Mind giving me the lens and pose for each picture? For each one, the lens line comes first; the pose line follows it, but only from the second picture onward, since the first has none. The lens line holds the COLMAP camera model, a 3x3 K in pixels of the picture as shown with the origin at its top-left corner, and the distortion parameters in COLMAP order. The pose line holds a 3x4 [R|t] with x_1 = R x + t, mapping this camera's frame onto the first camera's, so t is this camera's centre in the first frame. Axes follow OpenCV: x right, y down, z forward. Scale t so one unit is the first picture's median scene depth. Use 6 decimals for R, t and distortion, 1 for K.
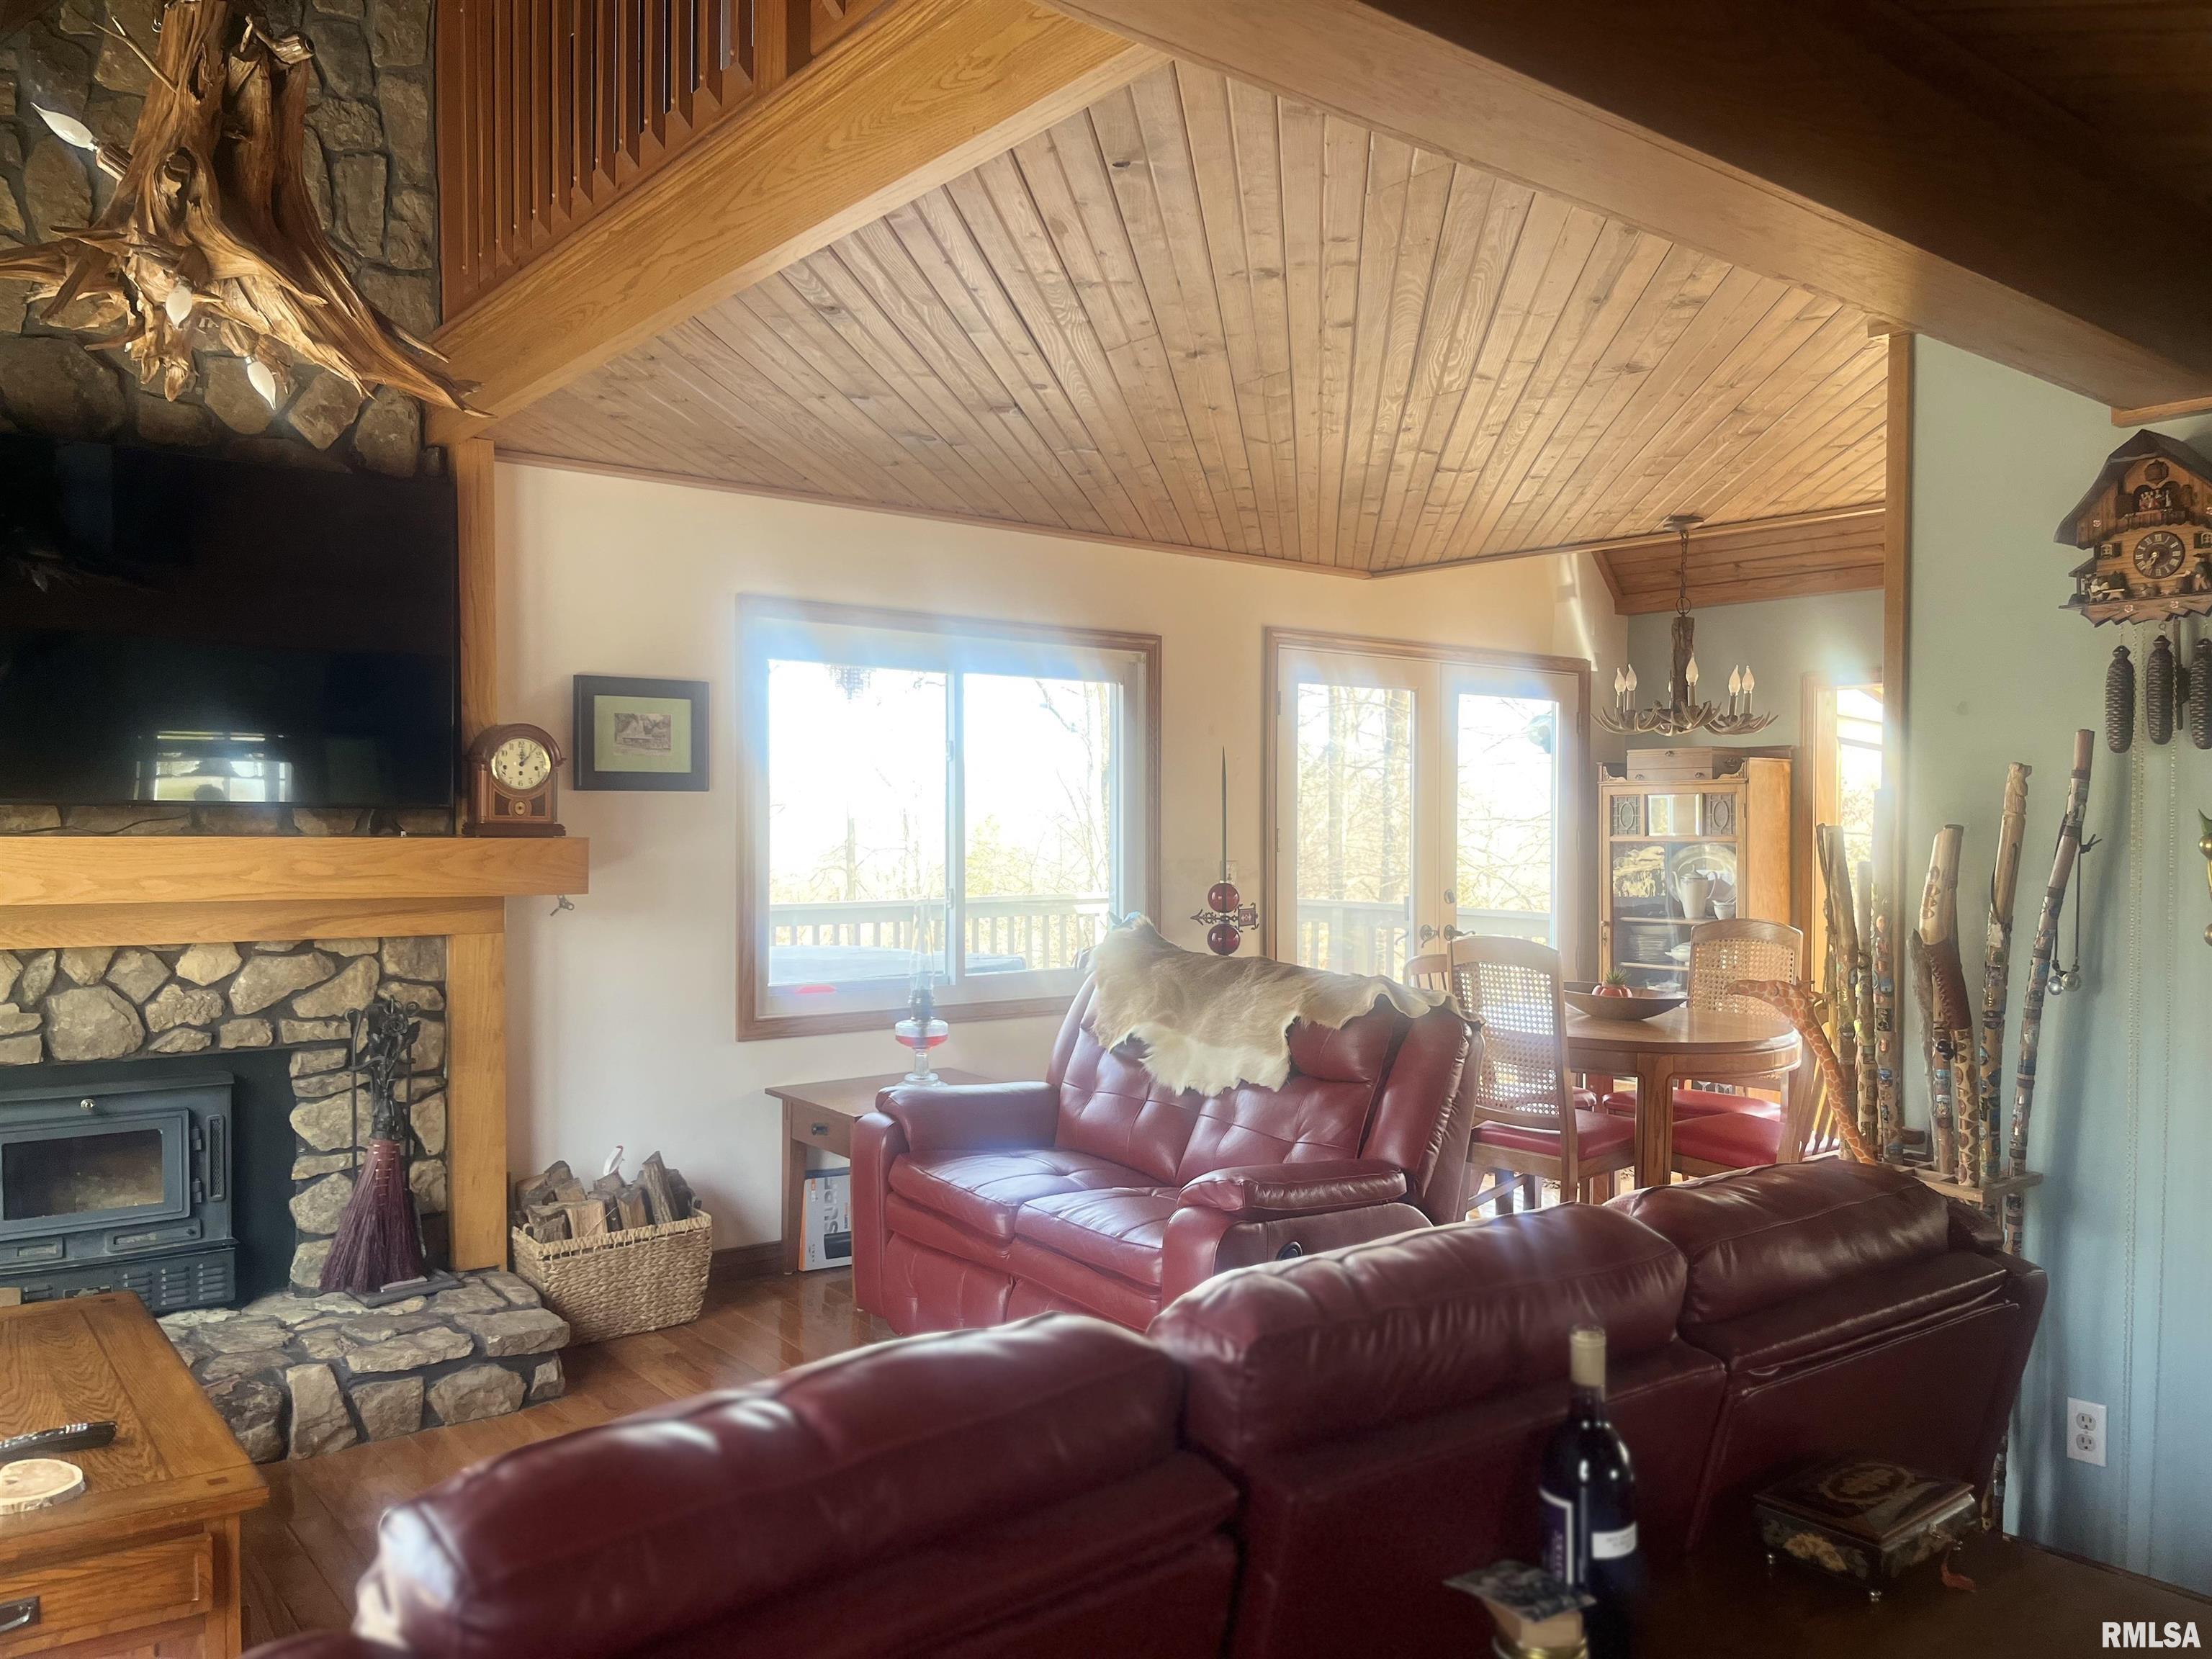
lens RADIAL K [[1691.4, 0, 1096.7], [0, 1691.4, 839.0], [0, 0, 1]] dist [0.081078, -0.111154]
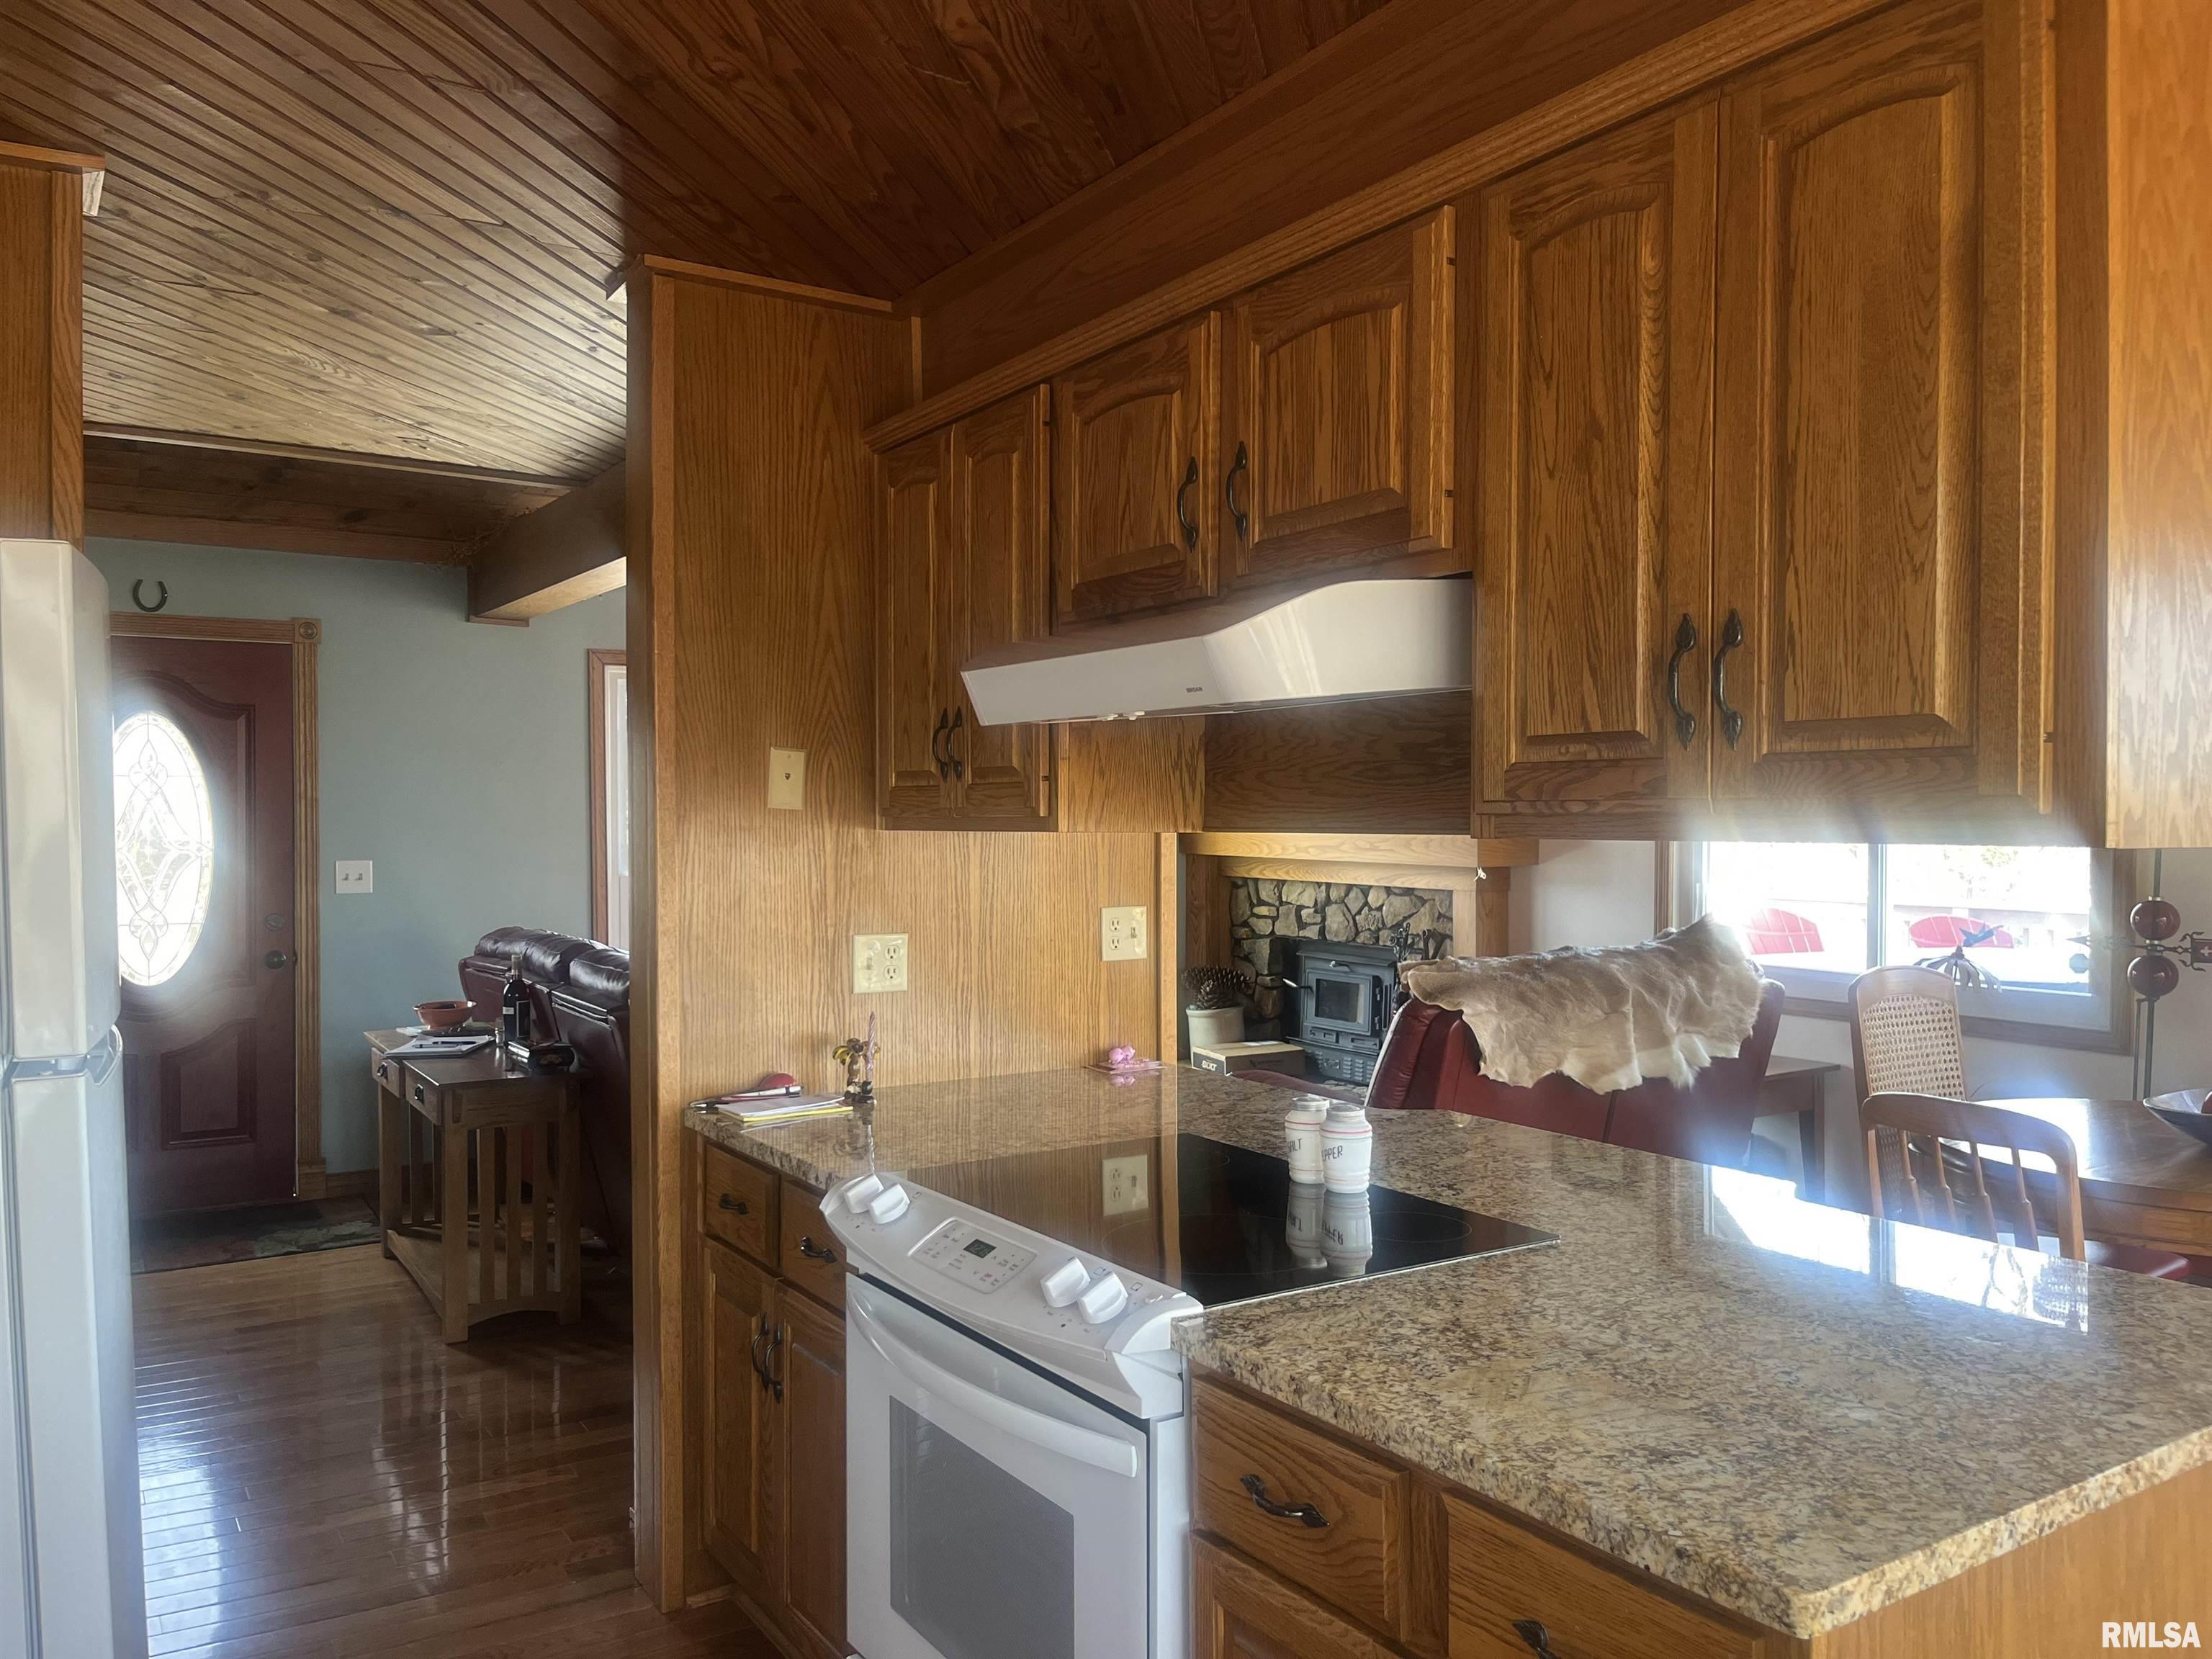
lens RADIAL K [[1677.2, 0, 1114.0], [0, 1677.2, 833.9], [0, 0, 1]] dist [0.059305, -0.093359]
pose [[-0.088400, 0.008973, -0.996045, 1.263459], [-0.014155, 0.999847, 0.010263, -0.008128], [0.995984, 0.015006, -0.088260, 0.871182]]
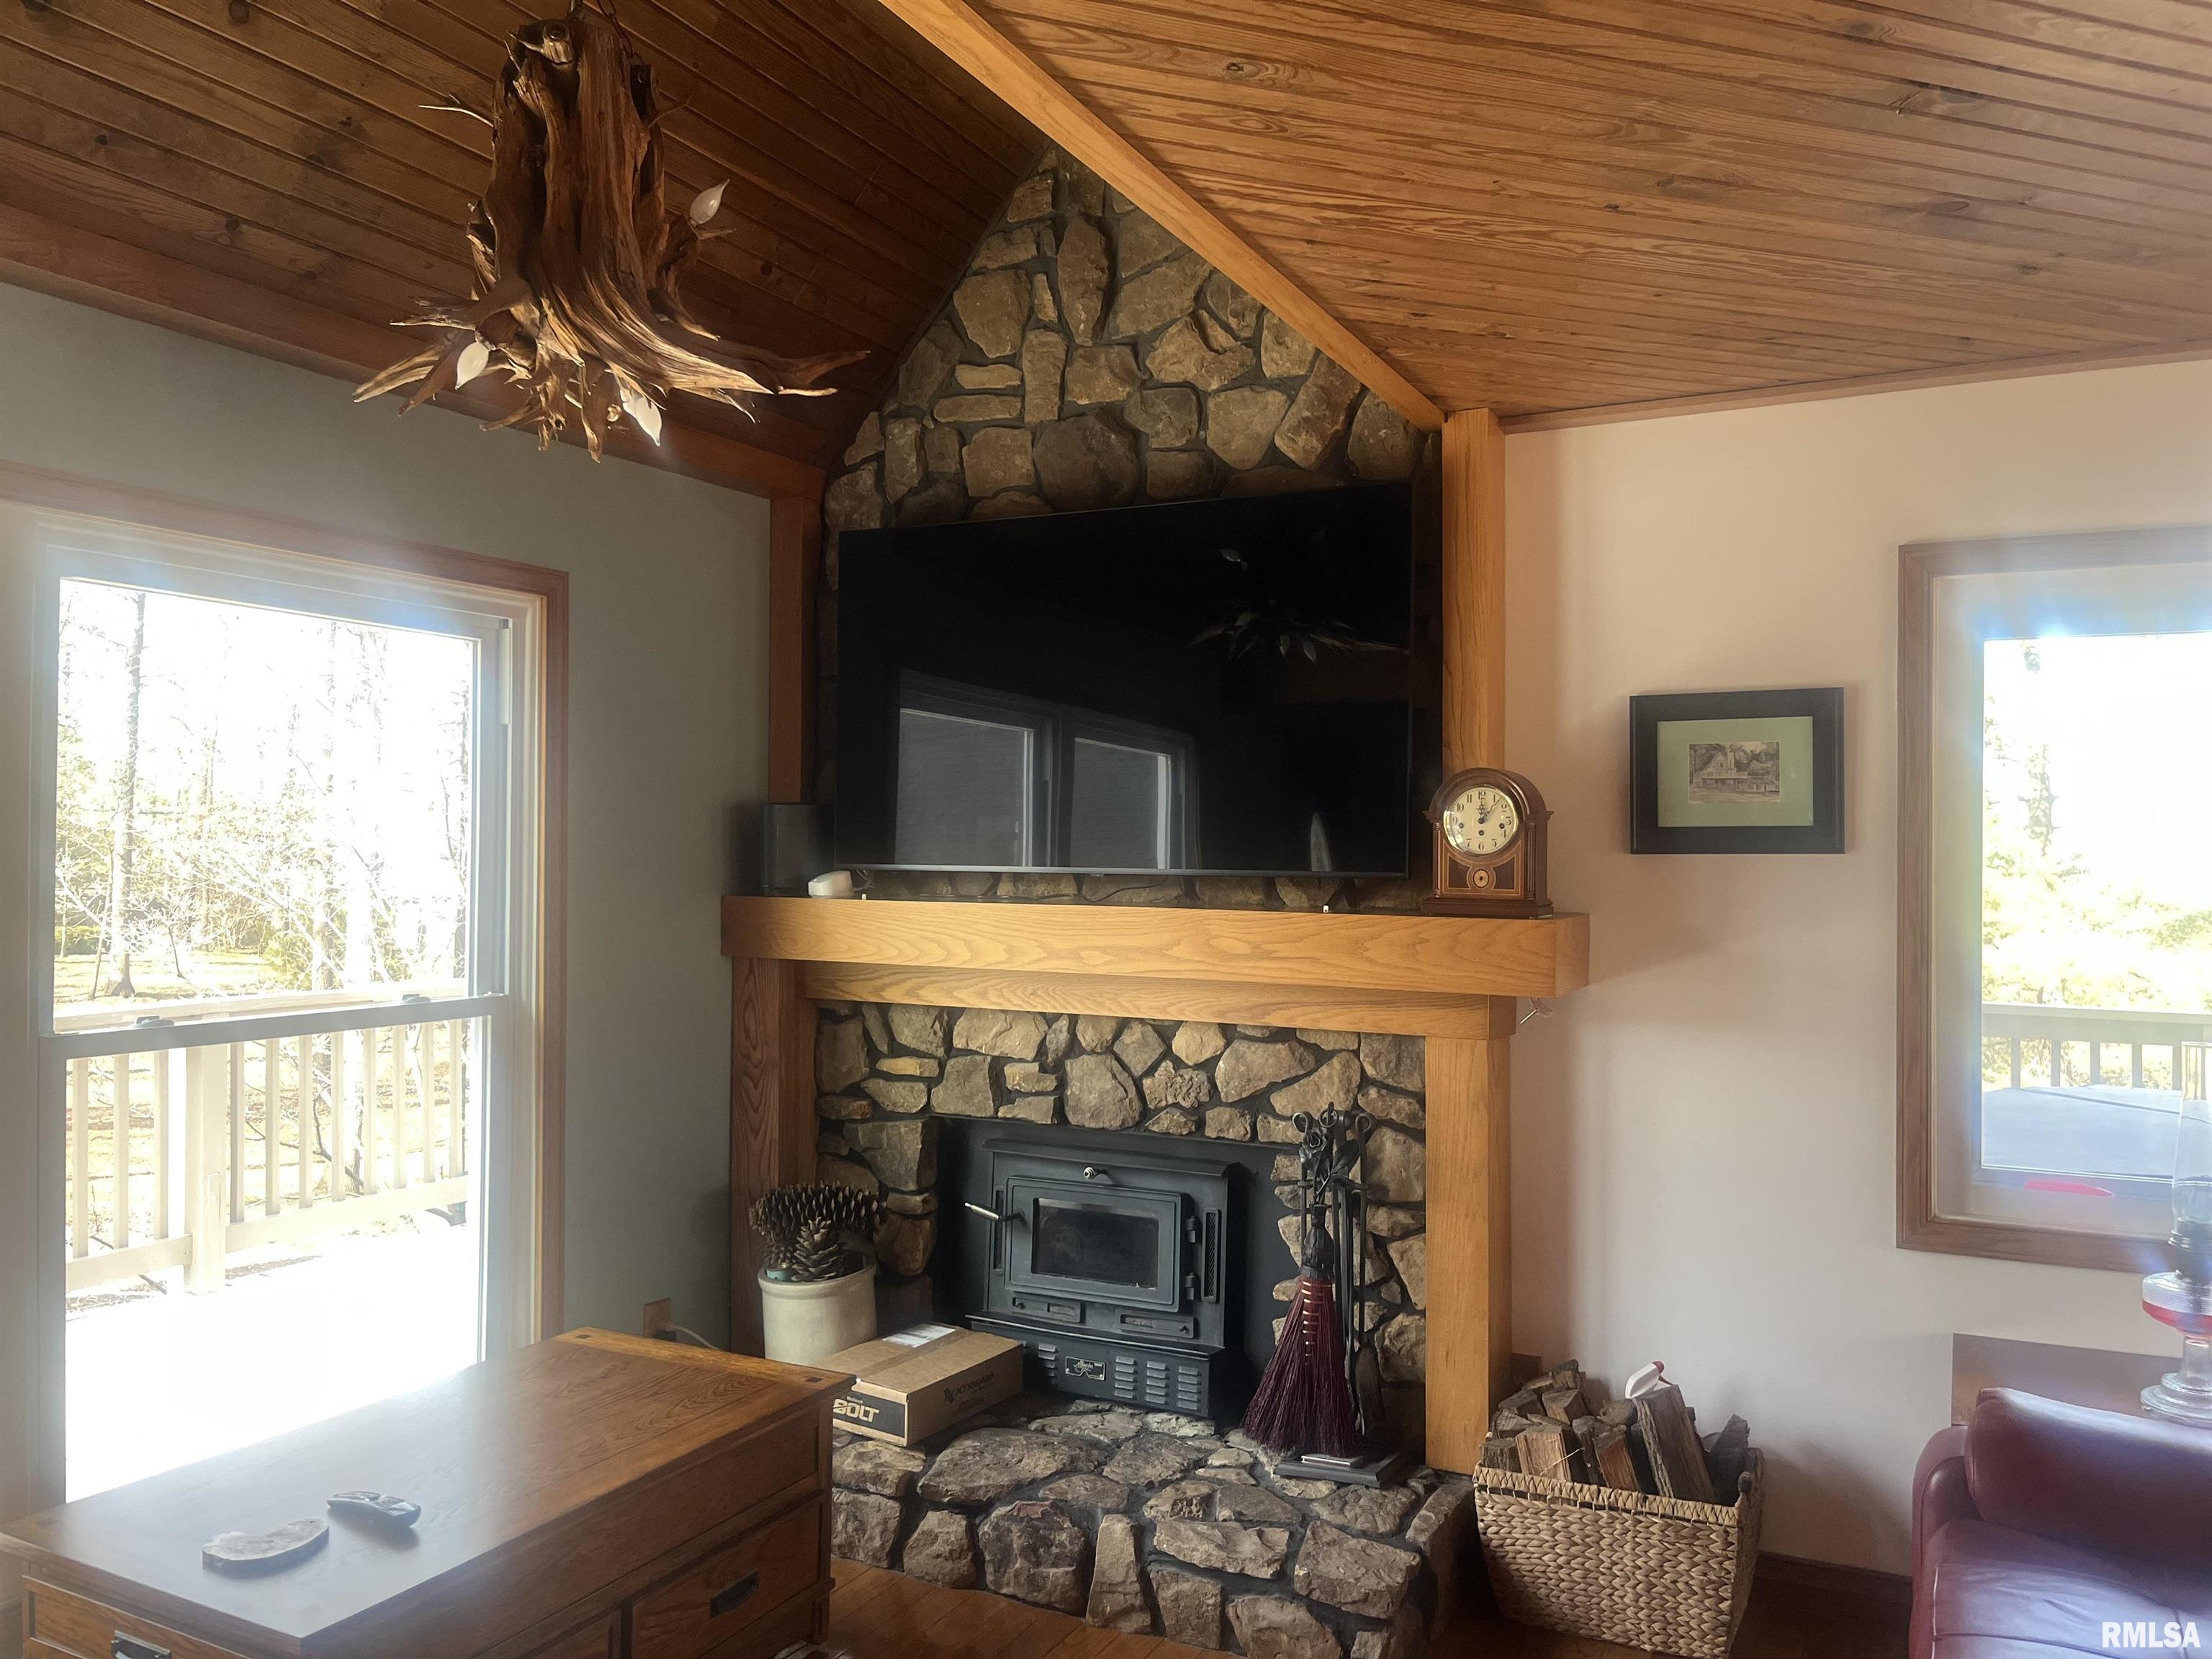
lens RADIAL K [[1677.2, 0, 1114.0], [0, 1677.2, 833.9], [0, 0, 1]] dist [0.059305, -0.093359]
pose [[0.426187, -0.012935, -0.904543, 0.288255], [-0.018284, 0.999570, -0.022909, -0.018896], [0.904450, 0.026302, 0.425767, 0.561802]]
